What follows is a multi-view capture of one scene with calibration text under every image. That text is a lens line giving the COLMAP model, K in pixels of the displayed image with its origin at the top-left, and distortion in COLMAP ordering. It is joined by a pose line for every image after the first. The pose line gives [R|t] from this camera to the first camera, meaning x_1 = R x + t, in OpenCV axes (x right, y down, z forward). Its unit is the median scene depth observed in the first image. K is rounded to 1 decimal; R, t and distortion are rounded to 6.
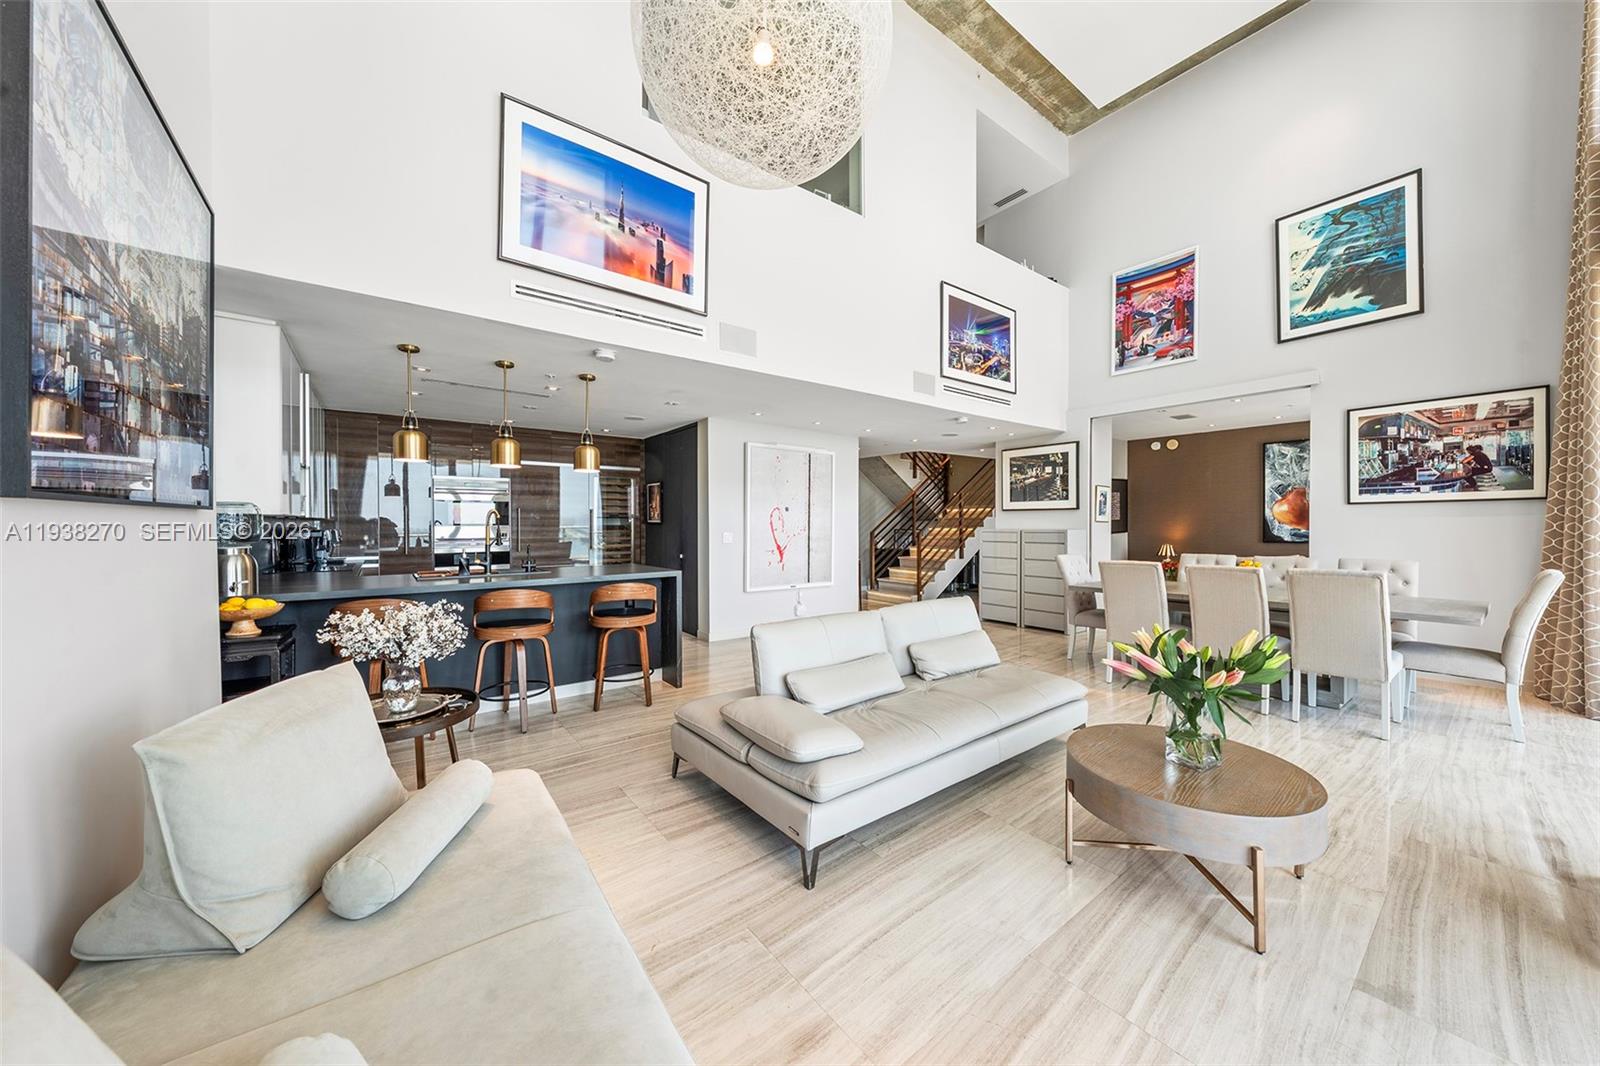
lens RADIAL K [[551.1, 0, 795.5], [0, 551.1, 524.3], [0, 0, 1]] dist [-0.000172, -0.000003]
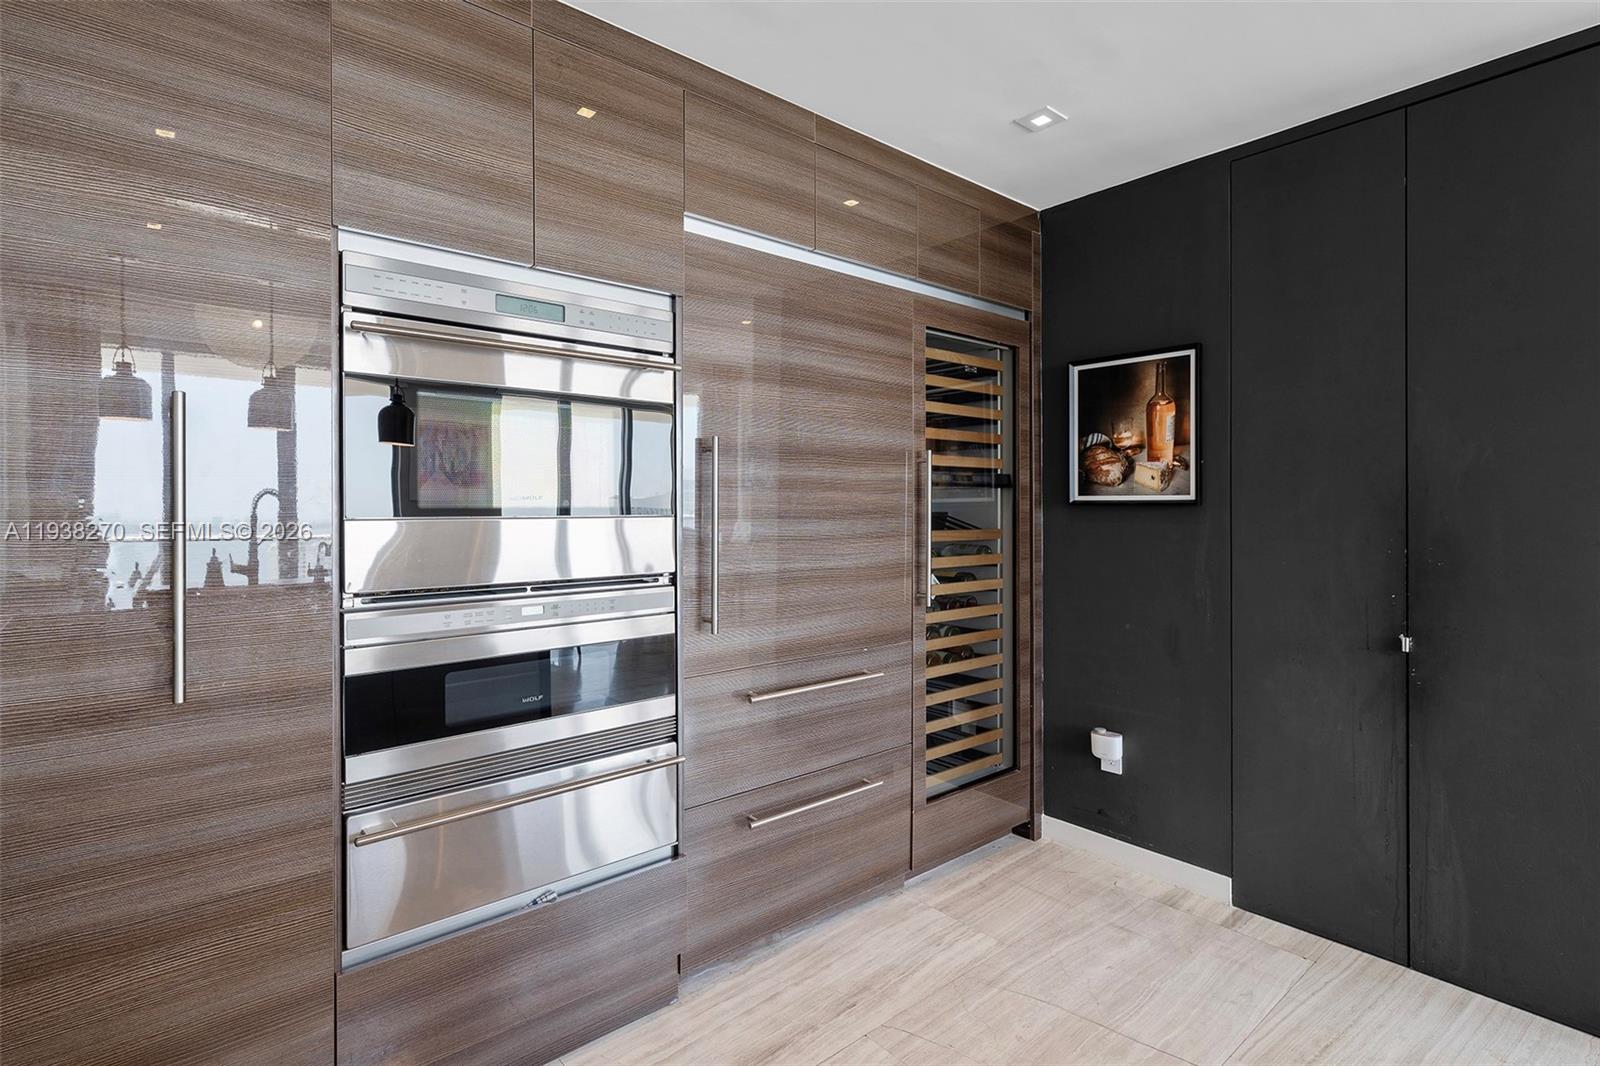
lens RADIAL K [[783.3, 0, 804.2], [0, 783.3, 527.6], [0, 0, 1]] dist [0.000437, 0.000026]
pose [[0.997856, -0.010102, 0.064670, -0.426655], [0.009232, 0.999863, 0.013727, 0.002953], [-0.064800, -0.013101, 0.997812, 0.600308]]
